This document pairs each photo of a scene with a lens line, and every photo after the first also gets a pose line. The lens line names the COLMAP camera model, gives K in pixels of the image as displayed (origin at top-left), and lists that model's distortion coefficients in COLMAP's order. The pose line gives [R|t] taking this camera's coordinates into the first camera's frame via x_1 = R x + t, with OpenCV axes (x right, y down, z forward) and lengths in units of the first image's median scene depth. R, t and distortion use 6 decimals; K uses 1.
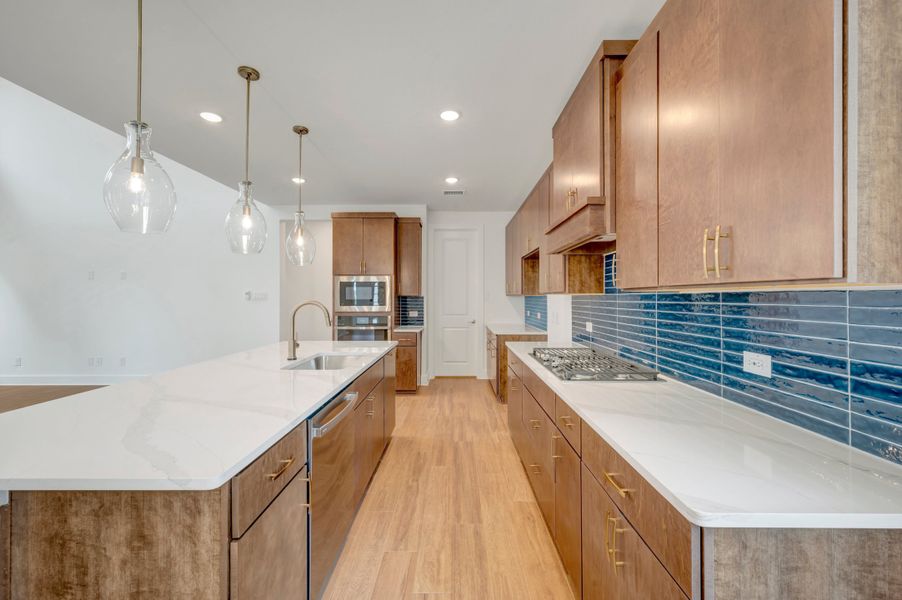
lens RADIAL K [[360.4, 0, 450.3], [0, 360.4, 294.6], [0, 0, 1]] dist [-0.000152, -0.000032]
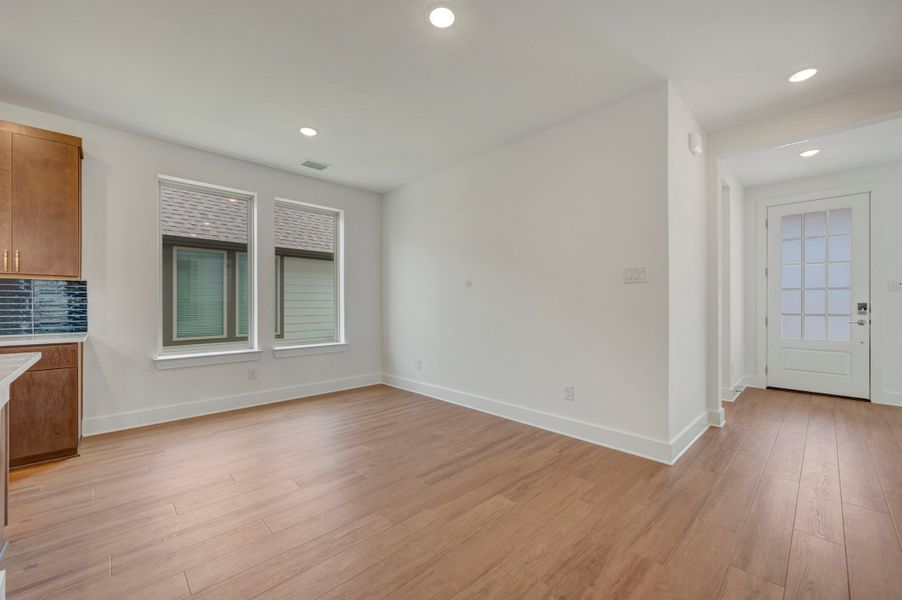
lens RADIAL K [[357.4, 0, 454.8], [0, 357.4, 303.8], [0, 0, 1]] dist [0.005215, -0.000121]
pose [[-0.699949, 0.002028, 0.714190, -1.112408], [-0.004356, 0.999965, -0.007109, 0.065482], [-0.714179, -0.008087, -0.699916, 0.214694]]
